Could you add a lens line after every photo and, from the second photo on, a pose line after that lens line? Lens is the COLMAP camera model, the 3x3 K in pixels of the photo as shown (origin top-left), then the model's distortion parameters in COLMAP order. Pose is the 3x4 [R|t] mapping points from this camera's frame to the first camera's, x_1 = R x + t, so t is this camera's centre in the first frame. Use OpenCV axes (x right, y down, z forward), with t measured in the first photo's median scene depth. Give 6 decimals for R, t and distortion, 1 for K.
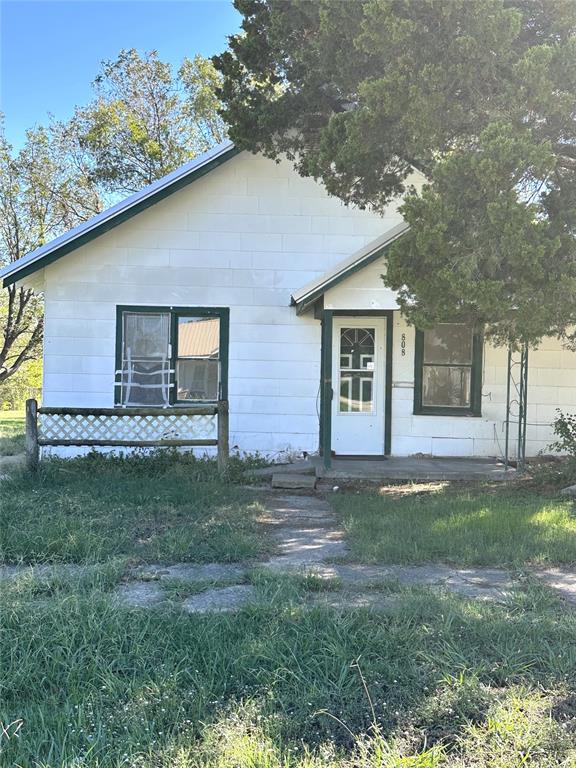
lens RADIAL K [[889.7, 0, 284.4], [0, 889.7, 396.3], [0, 0, 1]] dist [0.100628, 0.000000]
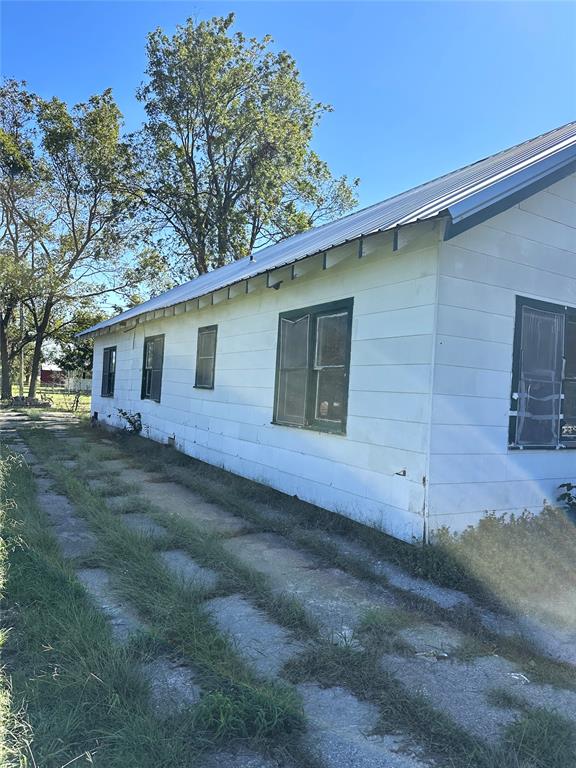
lens RADIAL K [[543.8, 0, 263.0], [0, 543.8, 388.5], [0, 0, 1]] dist [-0.013244, -0.046174]
pose [[0.877245, 0.035189, 0.478752, -0.567139], [-0.038152, 0.999266, -0.003539, -0.024909], [-0.478525, -0.015160, 0.877943, 0.766453]]
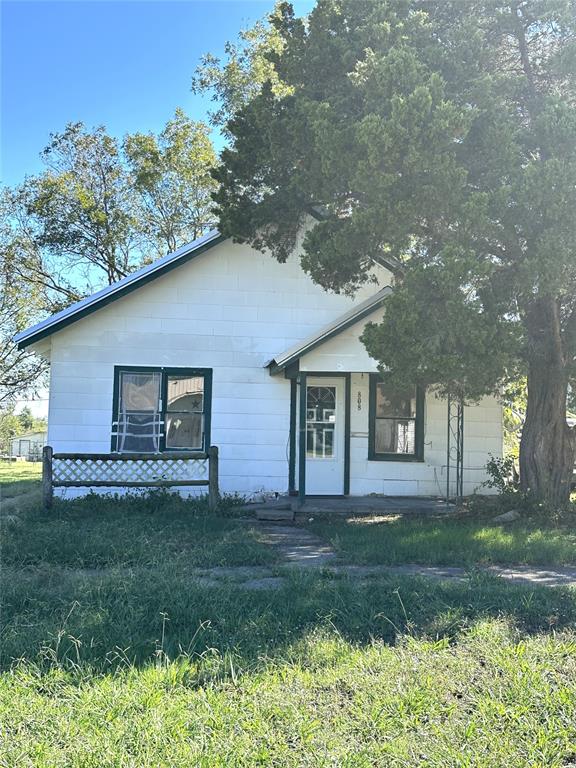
lens RADIAL K [[889.7, 0, 292.8], [0, 889.7, 381.7], [0, 0, 1]] dist [0.100628, 0.000000]
pose [[0.995169, 0.007642, 0.097883, -0.073846], [0.000293, 0.996730, -0.080799, 0.012727], [-0.098180, 0.080437, 0.991913, -0.176660]]
